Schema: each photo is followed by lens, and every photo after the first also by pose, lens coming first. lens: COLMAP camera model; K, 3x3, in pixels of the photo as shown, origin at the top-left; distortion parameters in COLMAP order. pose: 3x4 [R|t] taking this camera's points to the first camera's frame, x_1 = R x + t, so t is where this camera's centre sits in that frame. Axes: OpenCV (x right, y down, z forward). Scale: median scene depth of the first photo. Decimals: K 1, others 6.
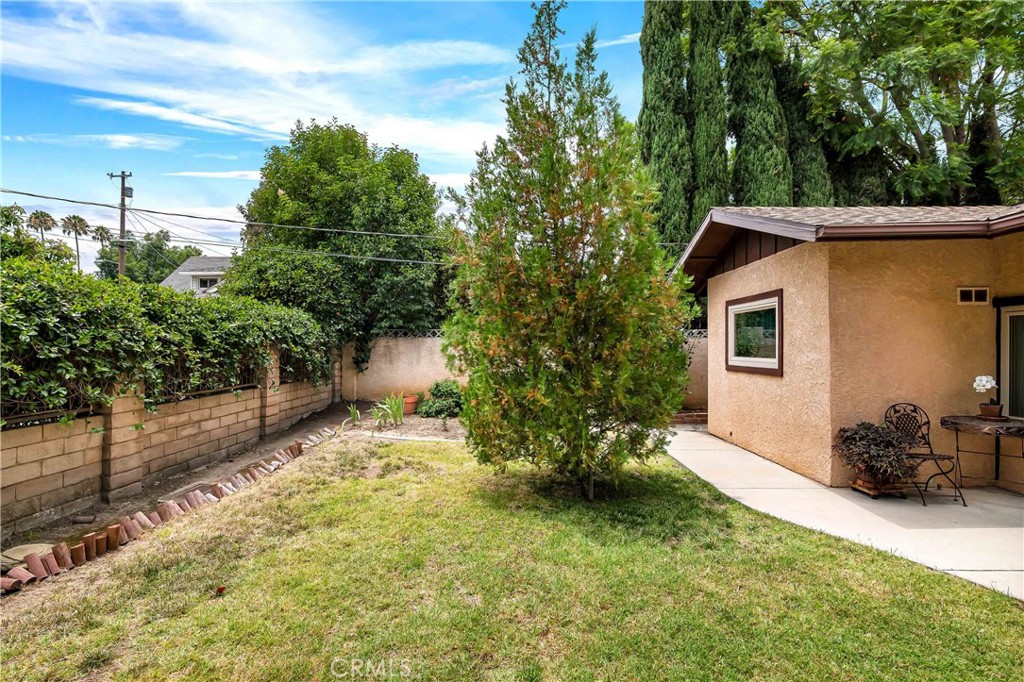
lens RADIAL K [[478.5, 0, 511.8], [0, 478.5, 344.1], [0, 0, 1]] dist [-0.003193, -0.000520]
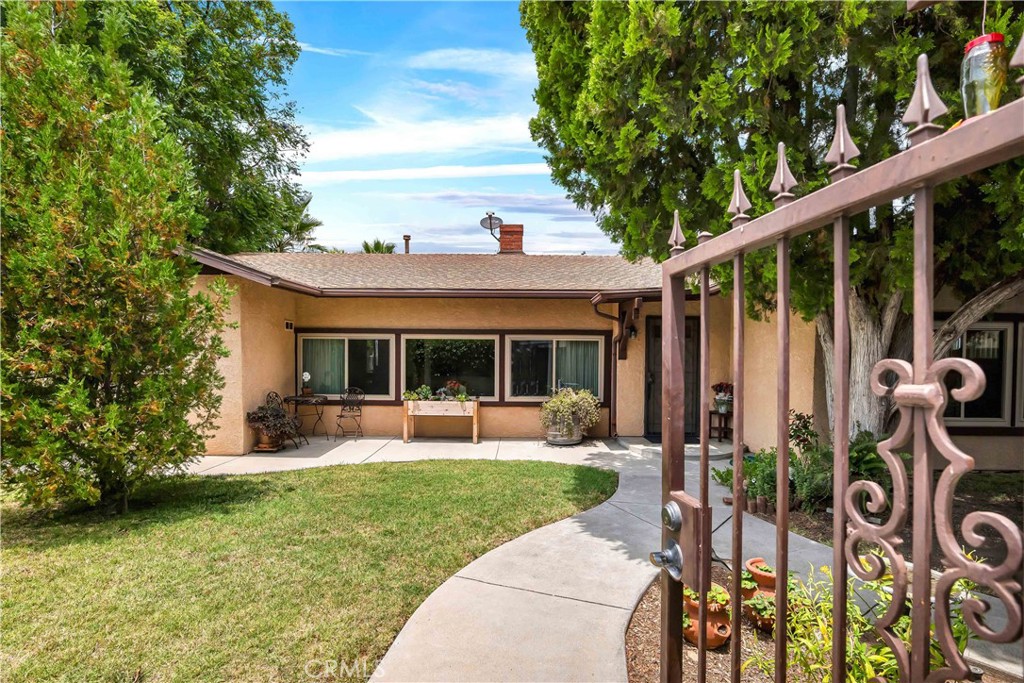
lens RADIAL K [[478.5, 0, 511.3], [0, 478.5, 346.3], [0, 0, 1]] dist [-0.003193, -0.000520]
pose [[0.002876, 0.015925, 0.999869, -0.789429], [-0.008465, 0.999838, -0.015900, -0.008061], [-0.999960, -0.008418, 0.003010, 0.215048]]
